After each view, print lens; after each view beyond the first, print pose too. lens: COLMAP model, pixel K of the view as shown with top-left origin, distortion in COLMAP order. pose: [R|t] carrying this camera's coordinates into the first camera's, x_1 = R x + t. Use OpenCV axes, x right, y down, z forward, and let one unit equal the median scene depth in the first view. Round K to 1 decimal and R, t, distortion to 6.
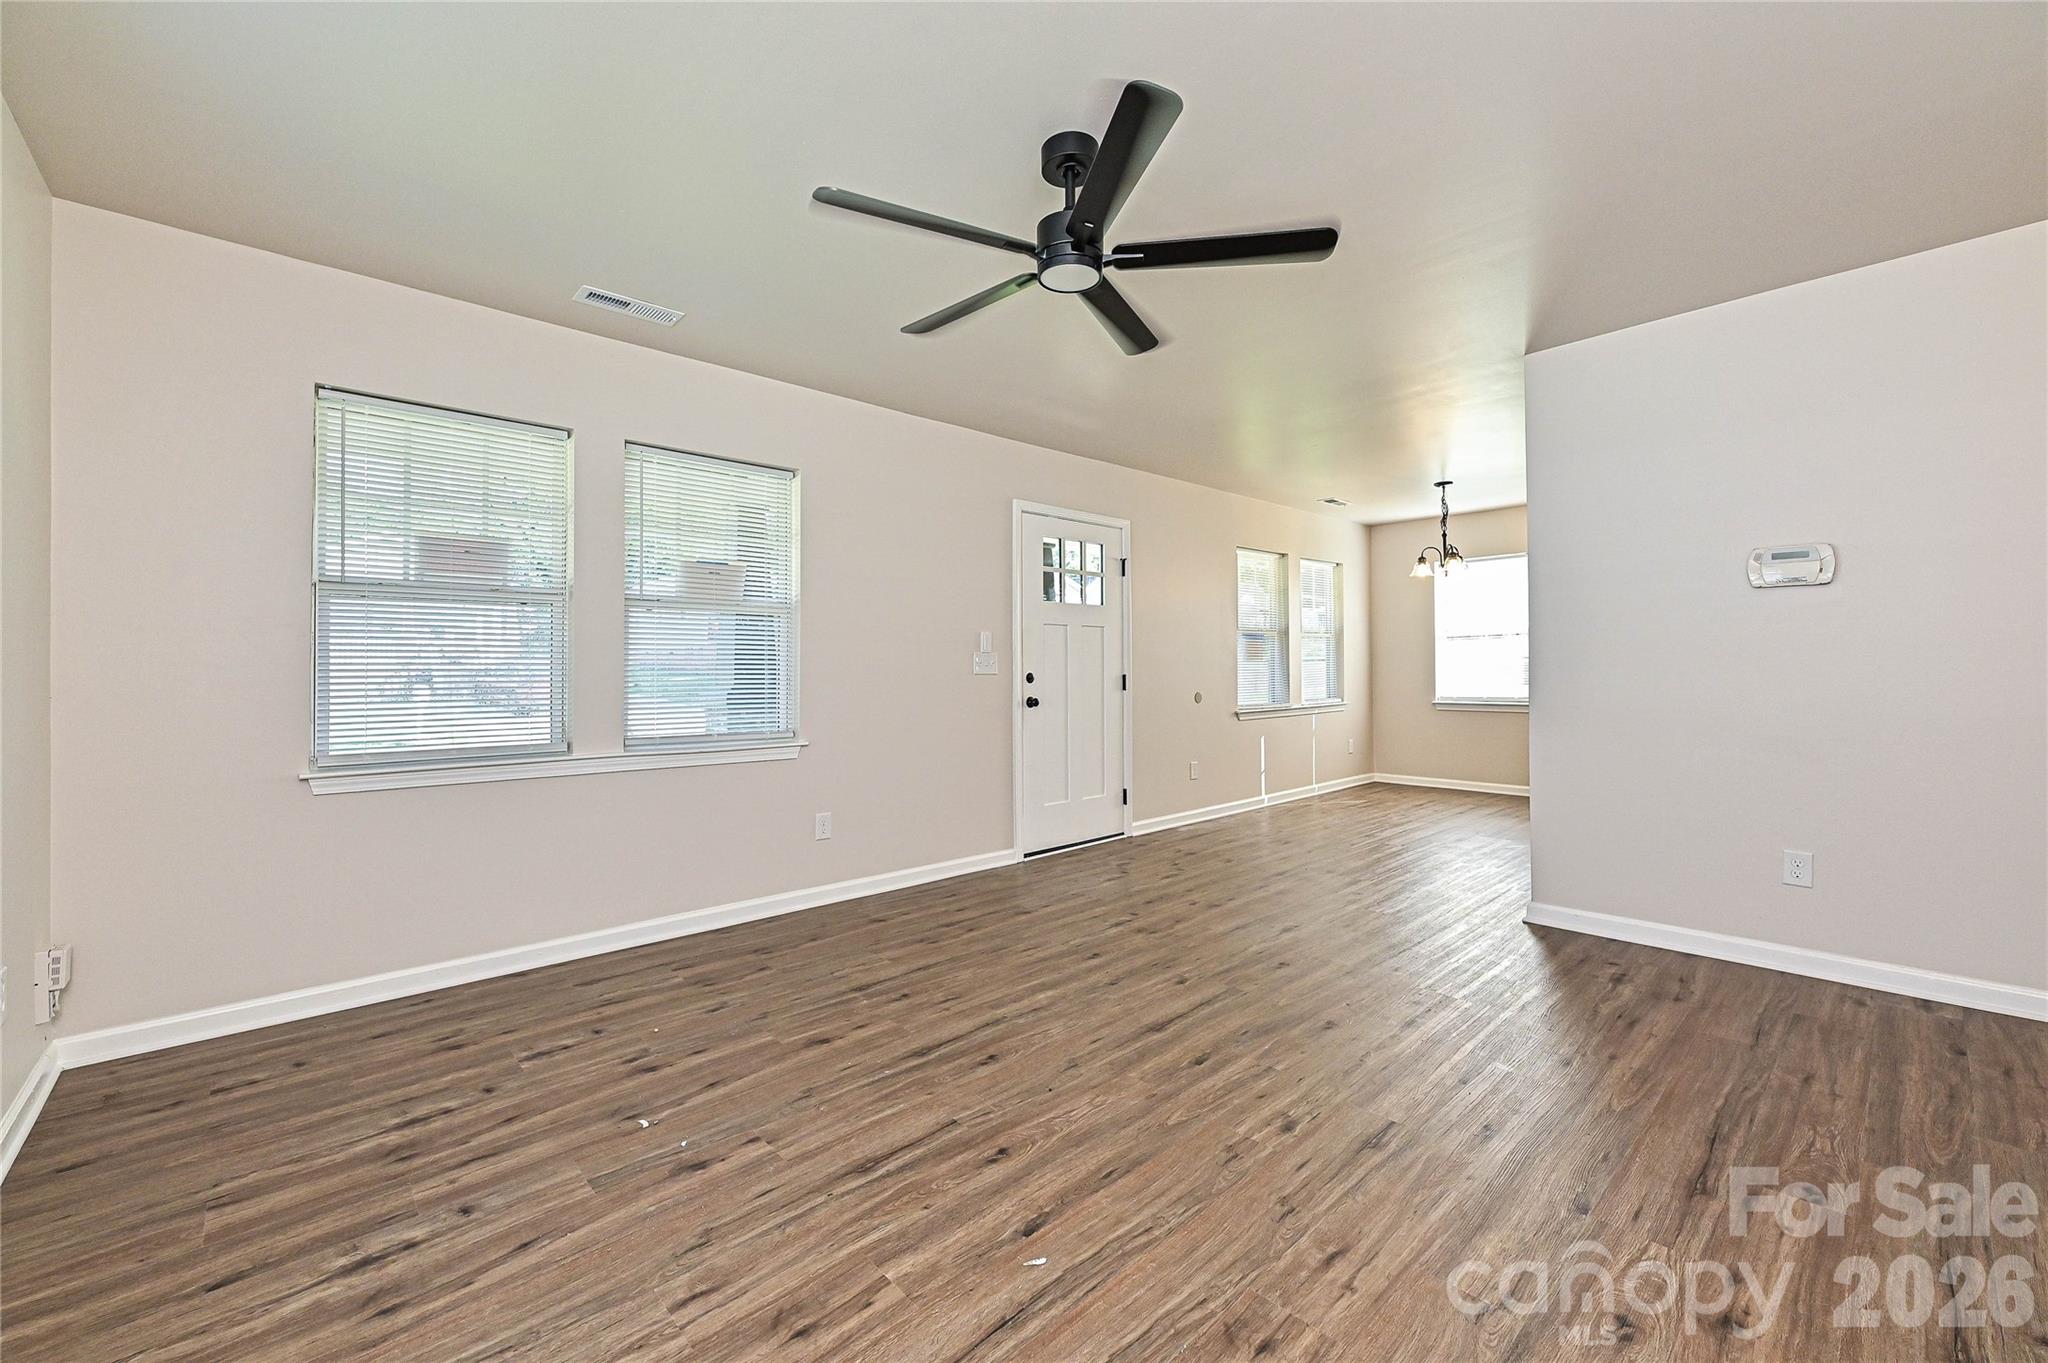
lens RADIAL K [[824.8, 0, 1020.7], [0, 824.8, 653.4], [0, 0, 1]] dist [-0.001285, -0.000167]
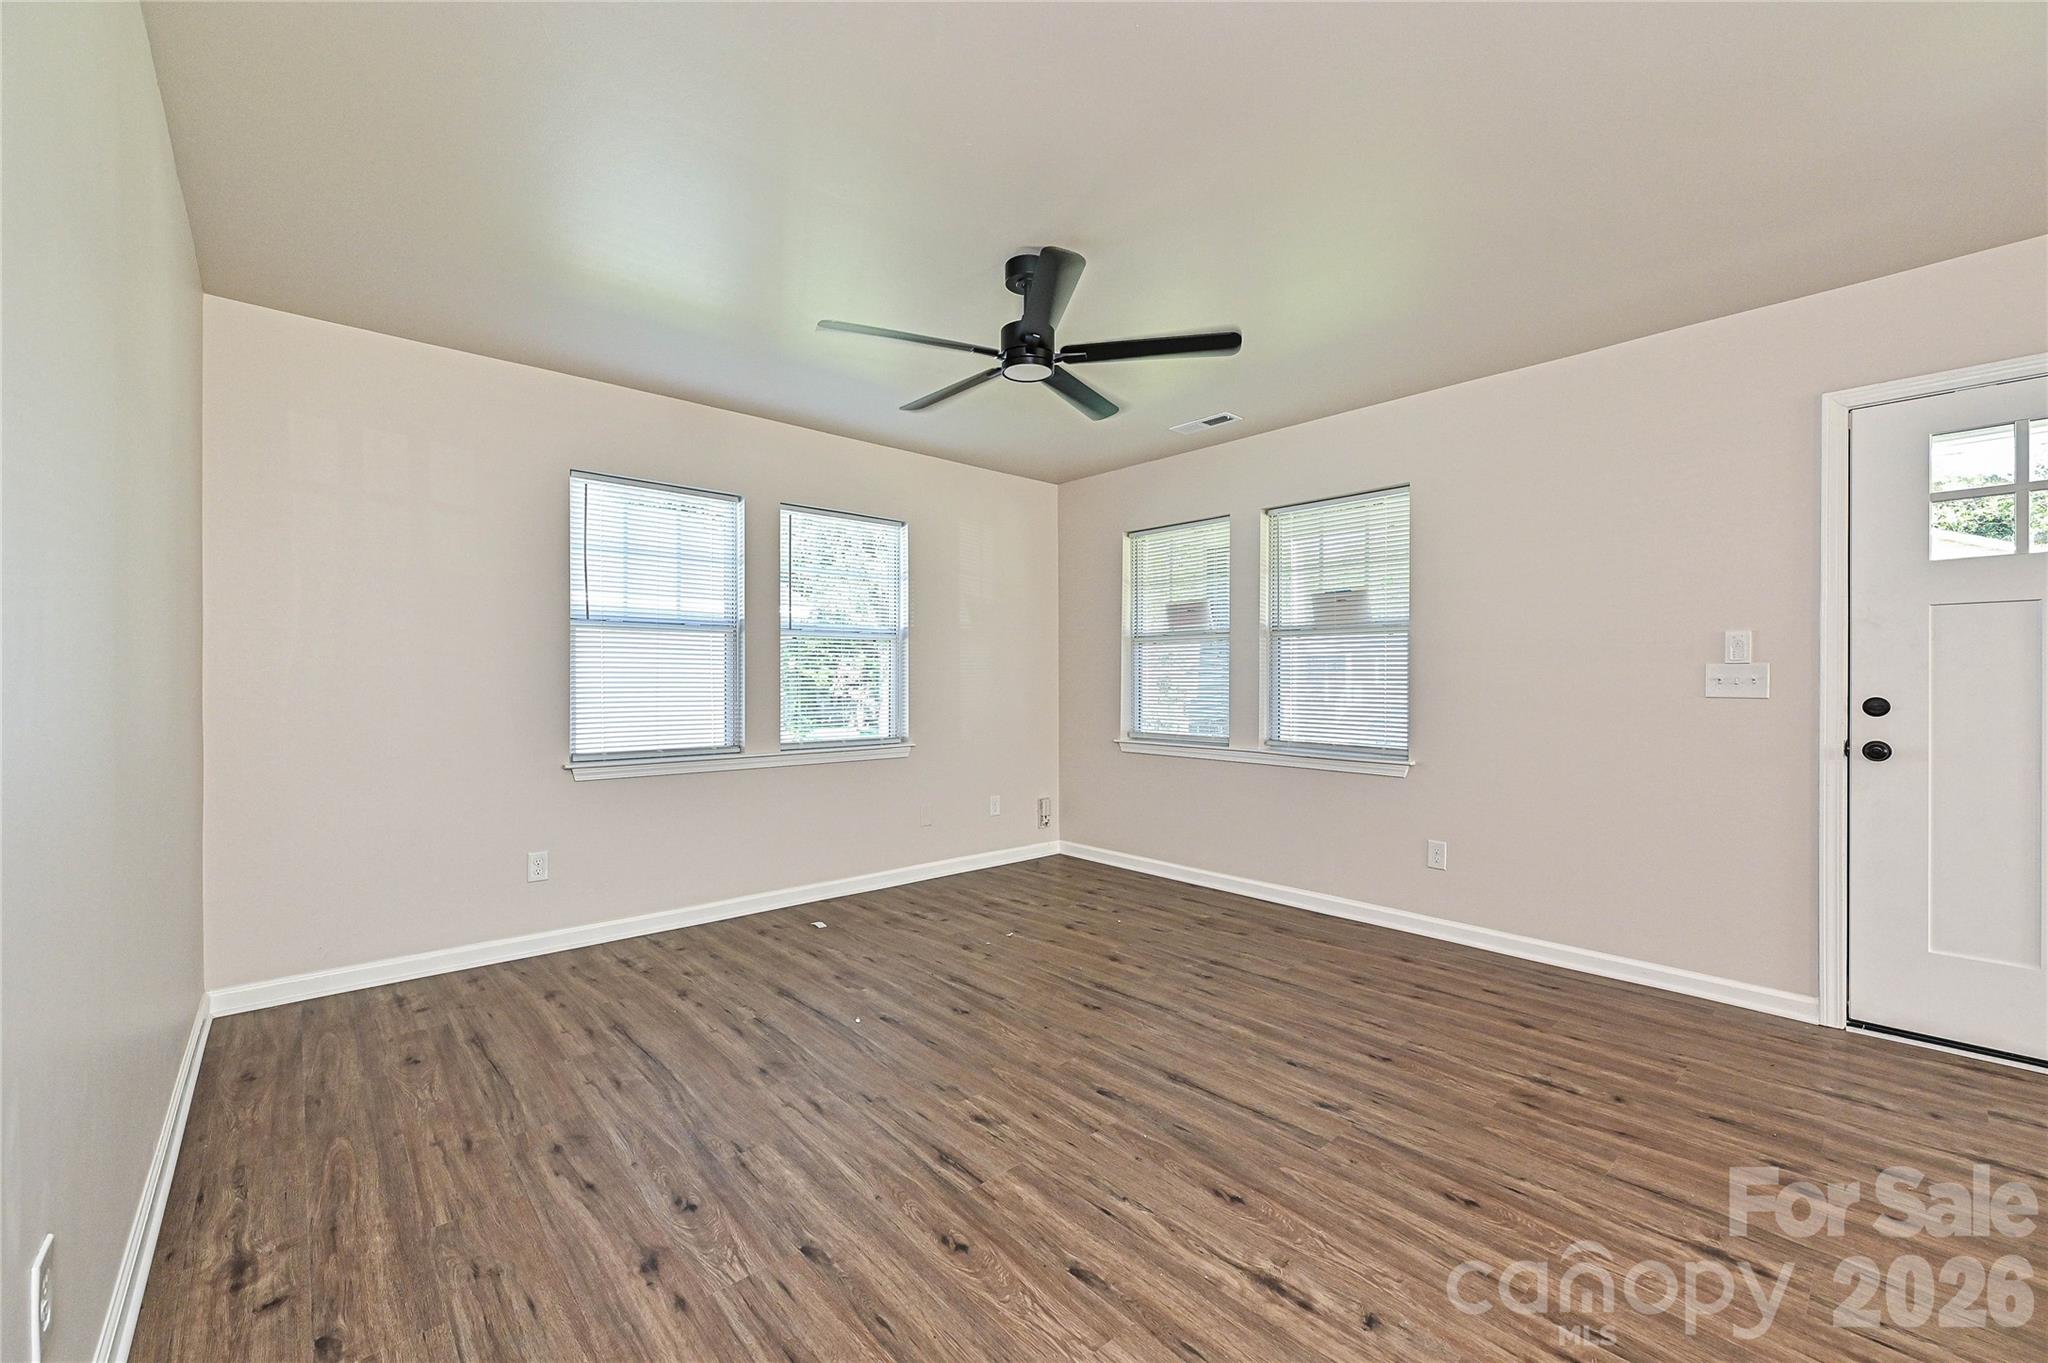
lens RADIAL K [[817.2, 0, 1015.0], [0, 817.2, 686.3], [0, 0, 1]] dist [-0.000202, 0.000035]
pose [[-0.018769, 0.008929, -0.999784, 1.085340], [0.017782, 0.999805, 0.008595, 0.002401], [0.999666, -0.017616, -0.018924, 0.844714]]
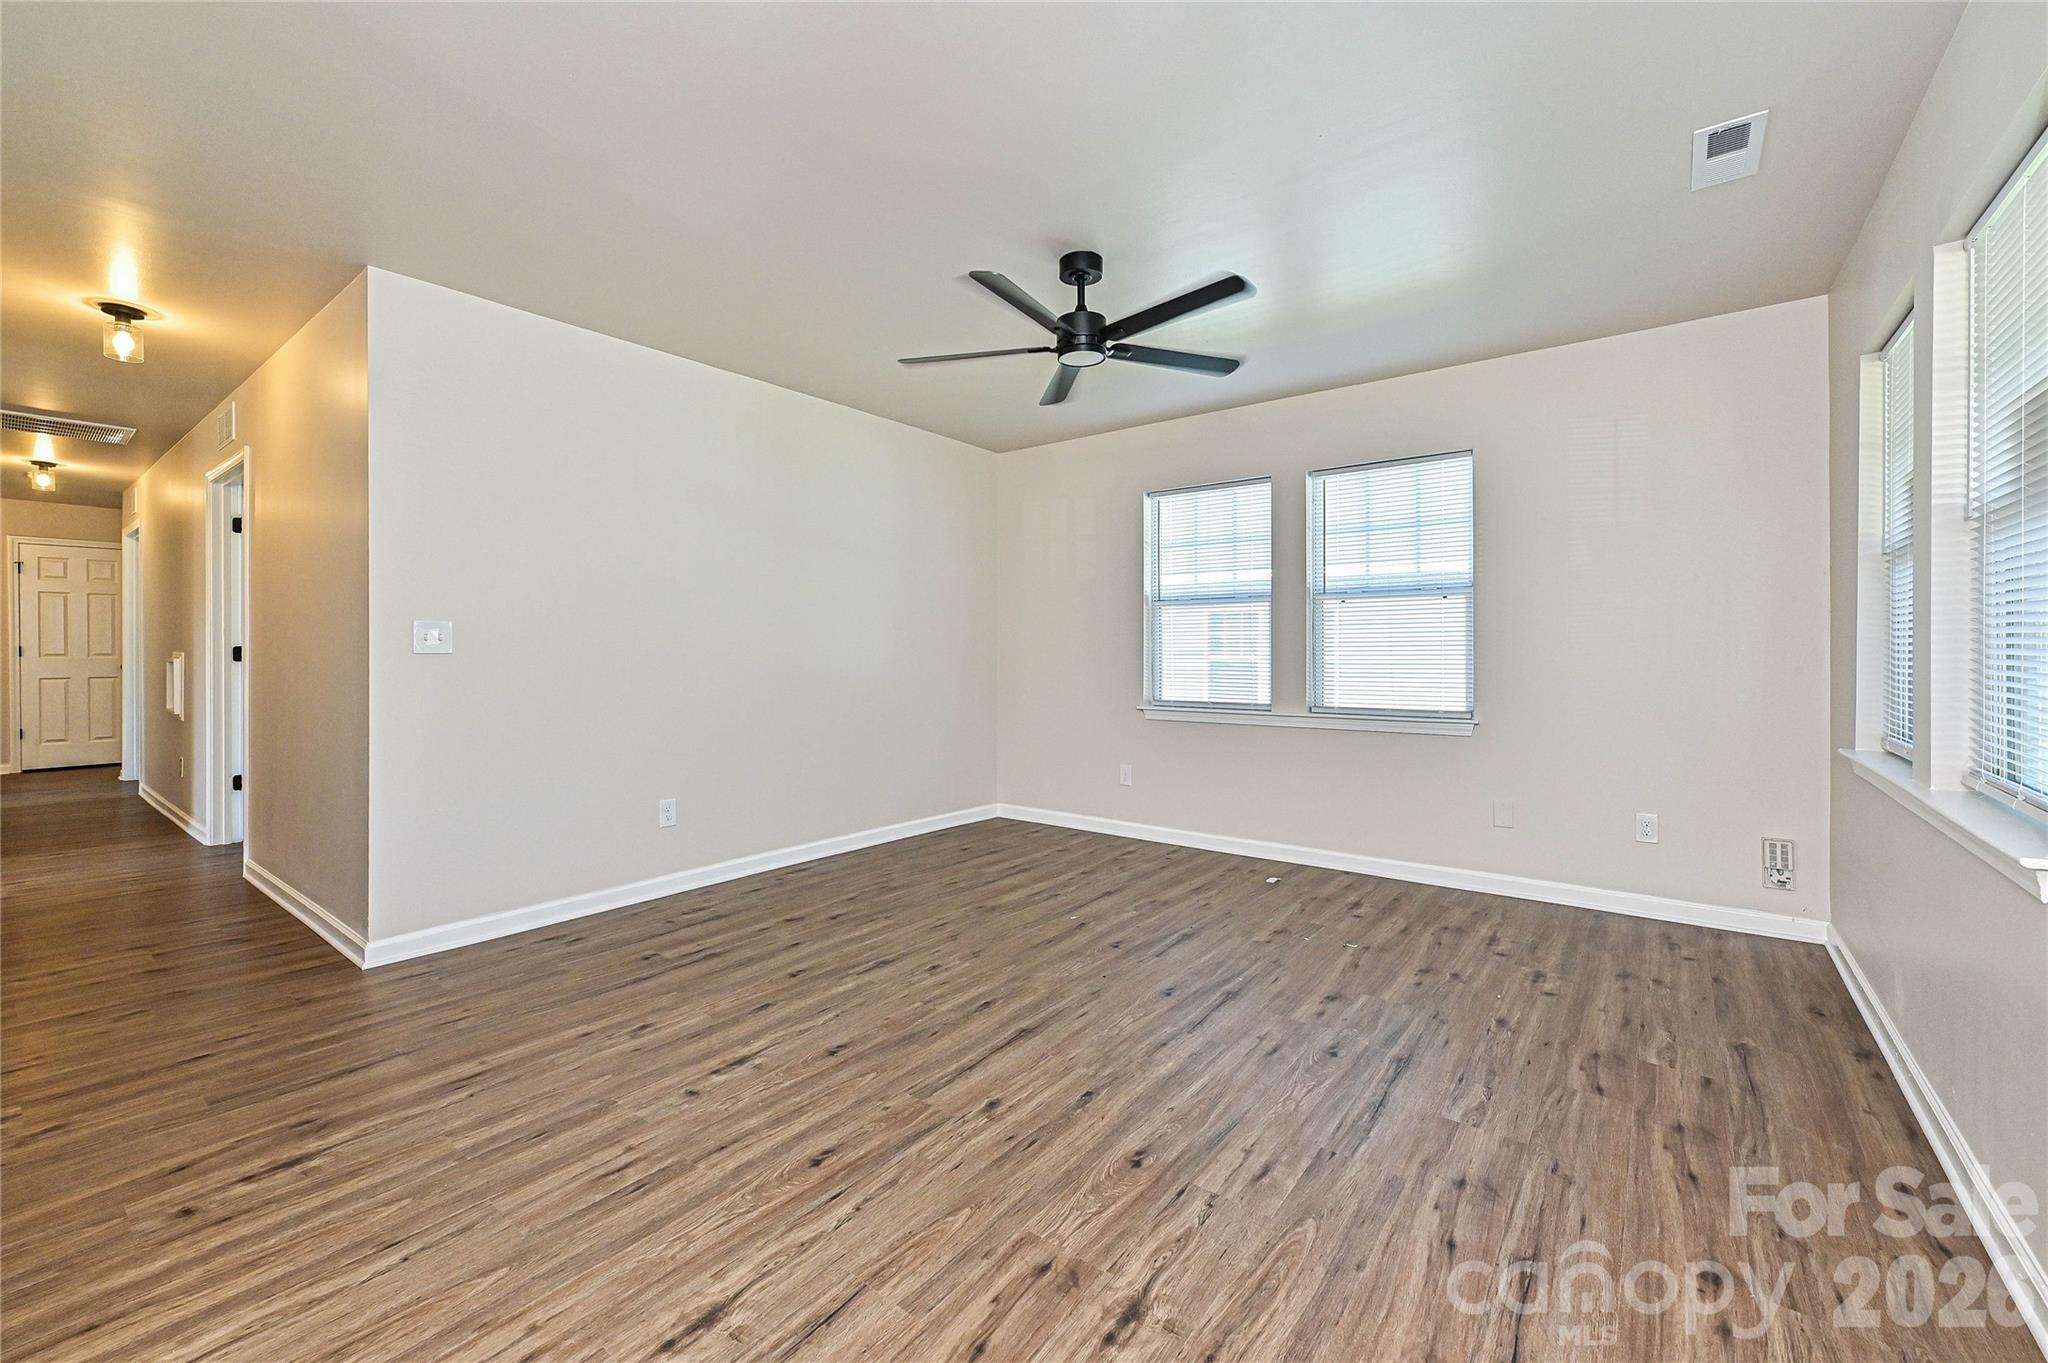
lens RADIAL K [[829.0, 0, 1011.3], [0, 829.0, 661.3], [0, 0, 1]] dist [-0.002050, 0.000054]
pose [[-0.986848, 0.008839, -0.161409, 0.330603], [0.009770, 0.999940, -0.004978, 0.033945], [0.161355, -0.006490, -0.986875, 1.939793]]
